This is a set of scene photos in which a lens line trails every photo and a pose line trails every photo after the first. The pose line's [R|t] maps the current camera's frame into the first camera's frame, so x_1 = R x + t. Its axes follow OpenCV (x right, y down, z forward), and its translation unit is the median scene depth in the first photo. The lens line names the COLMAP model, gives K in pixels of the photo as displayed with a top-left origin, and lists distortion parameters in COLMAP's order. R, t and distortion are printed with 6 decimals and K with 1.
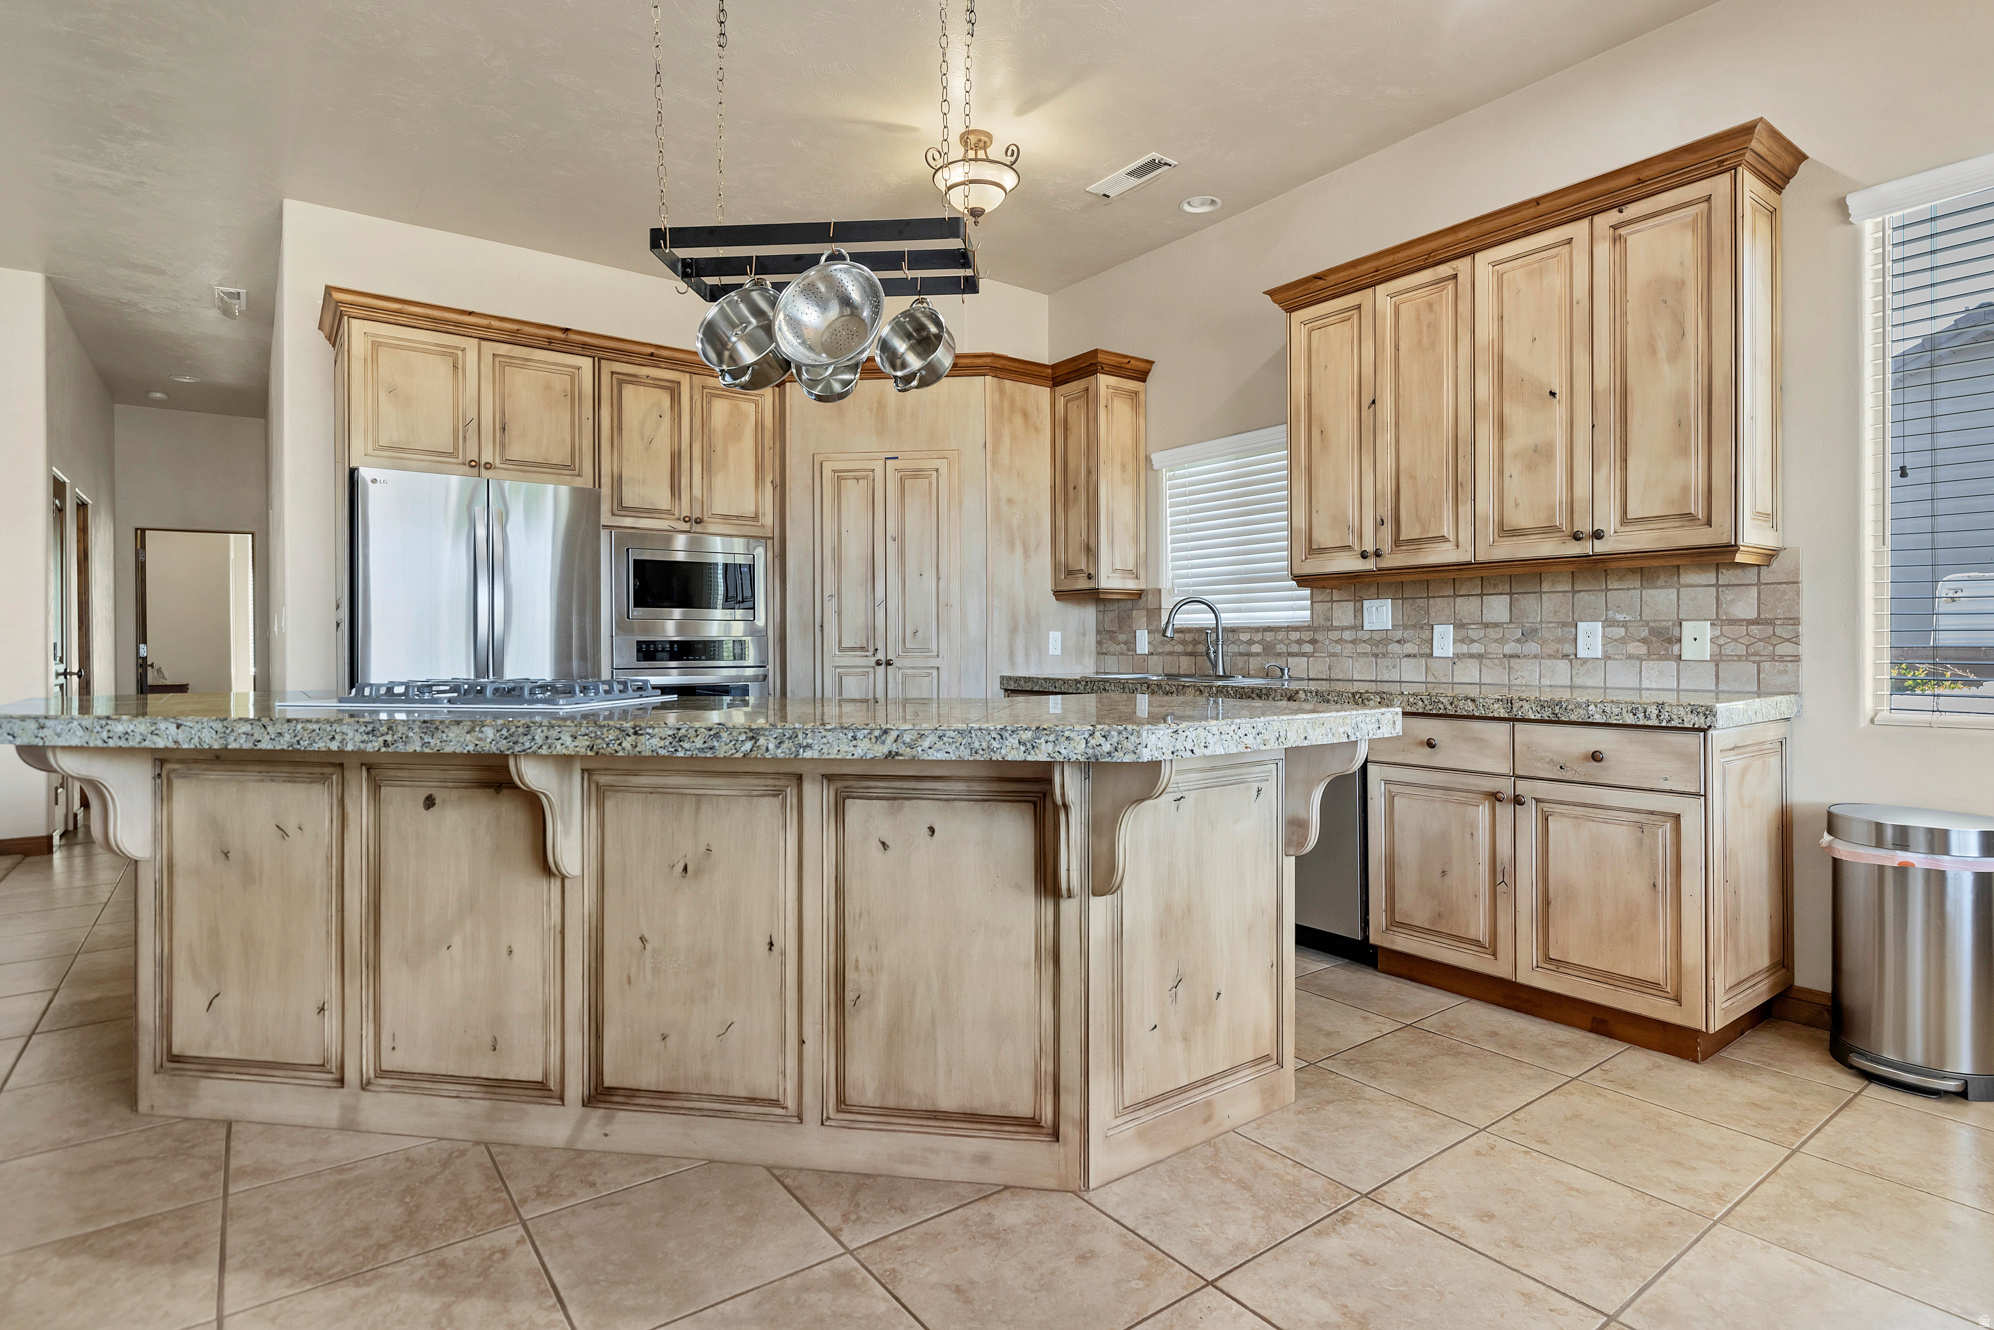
lens RADIAL K [[994.2, 0, 1017.6], [0, 994.2, 655.4], [0, 0, 1]] dist [-0.001661, 0.000648]
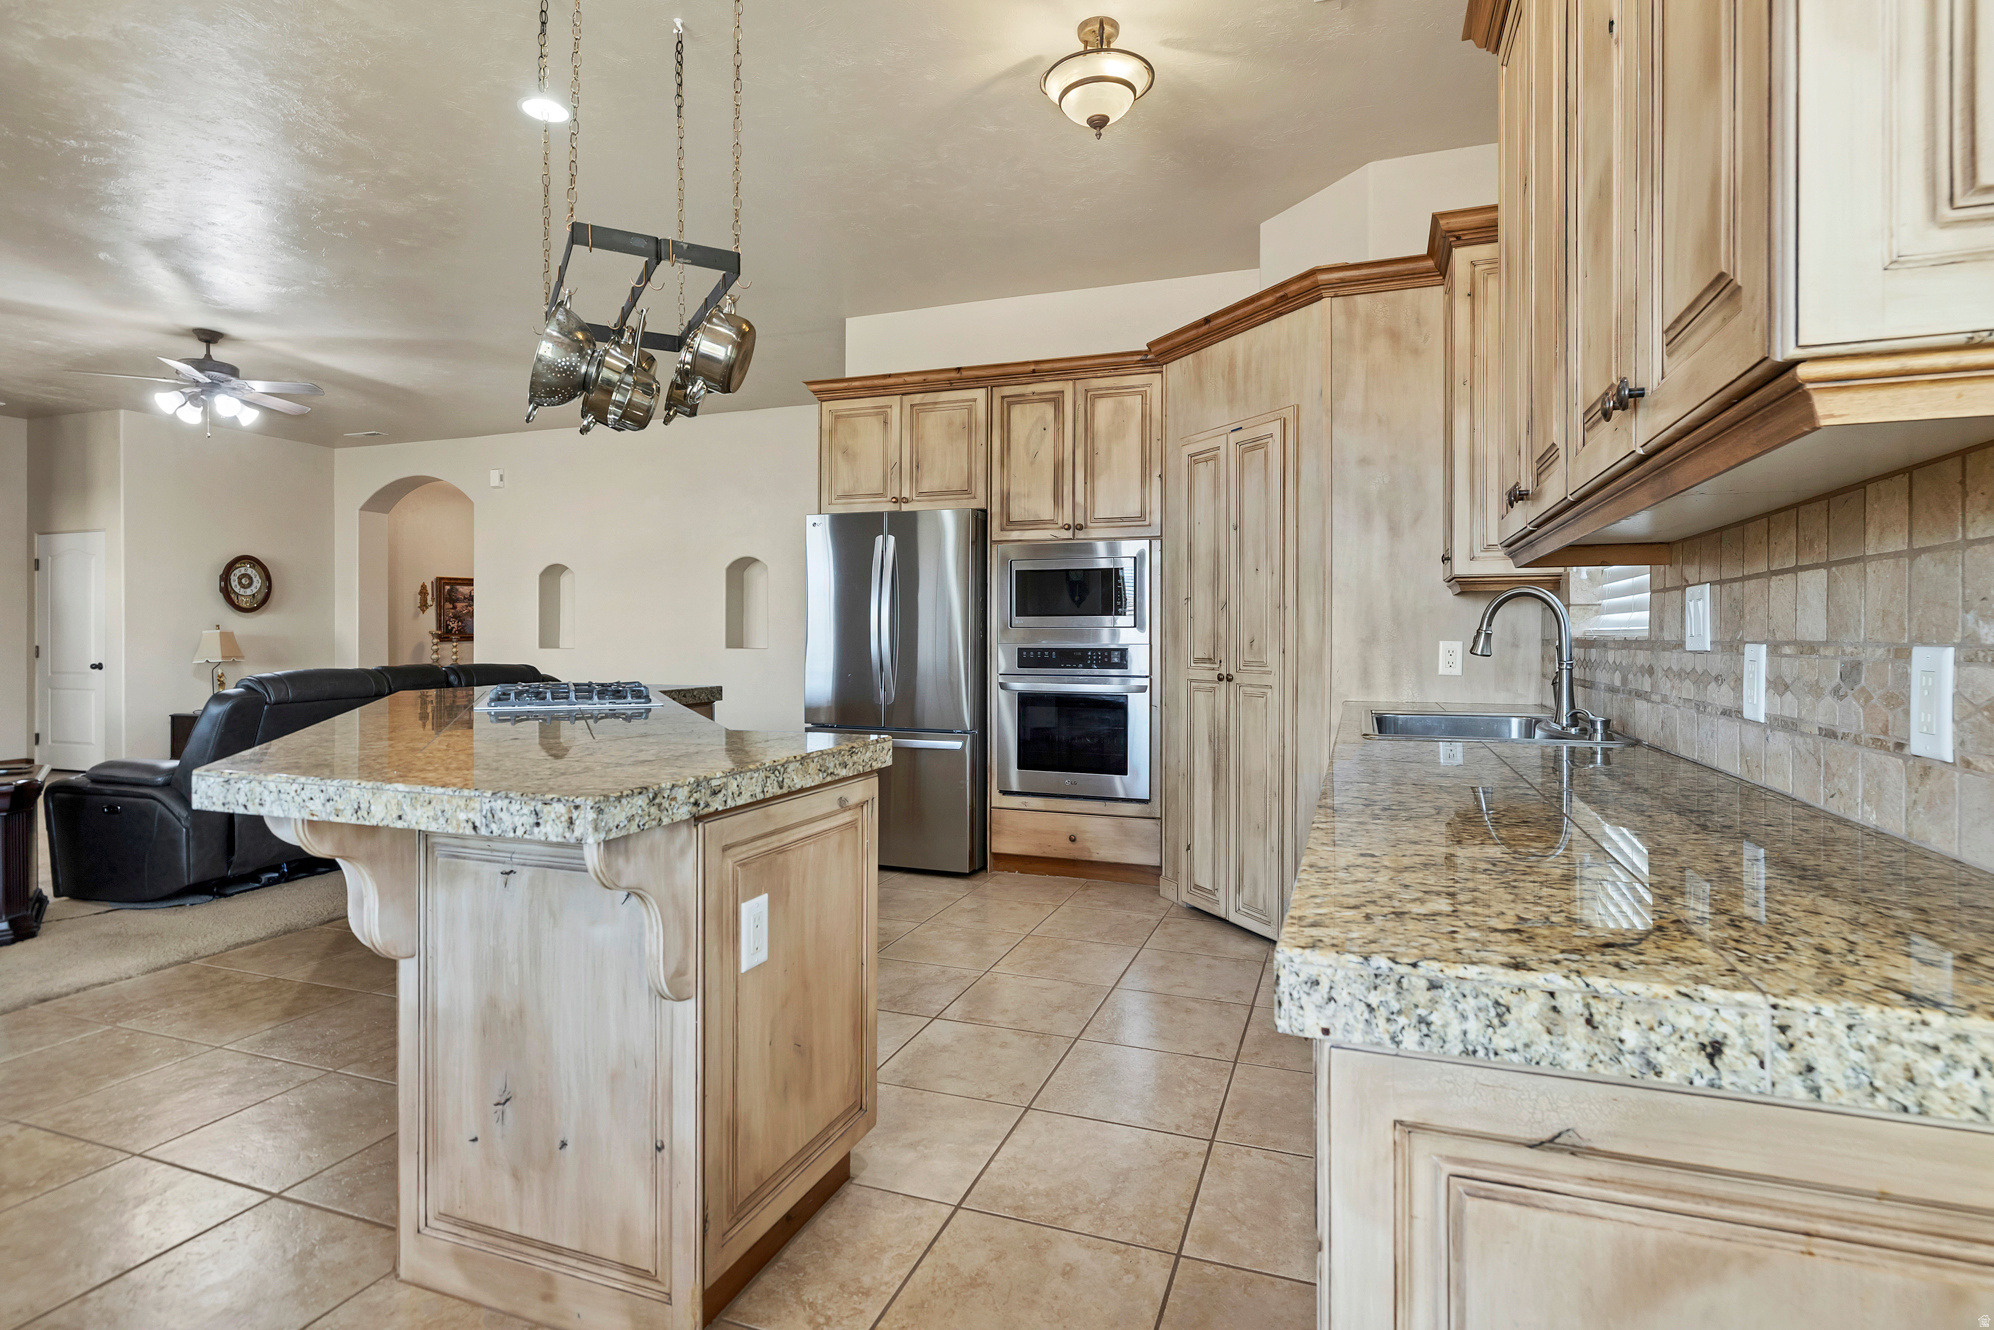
lens RADIAL K [[994.2, 0, 1010.9], [0, 994.2, 646.0], [0, 0, 1]] dist [-0.001661, 0.000648]
pose [[0.550519, 0.012546, -0.834729, 0.492667], [-0.014216, 0.999883, 0.005652, -0.022829], [0.834702, 0.008755, 0.550632, 0.418997]]
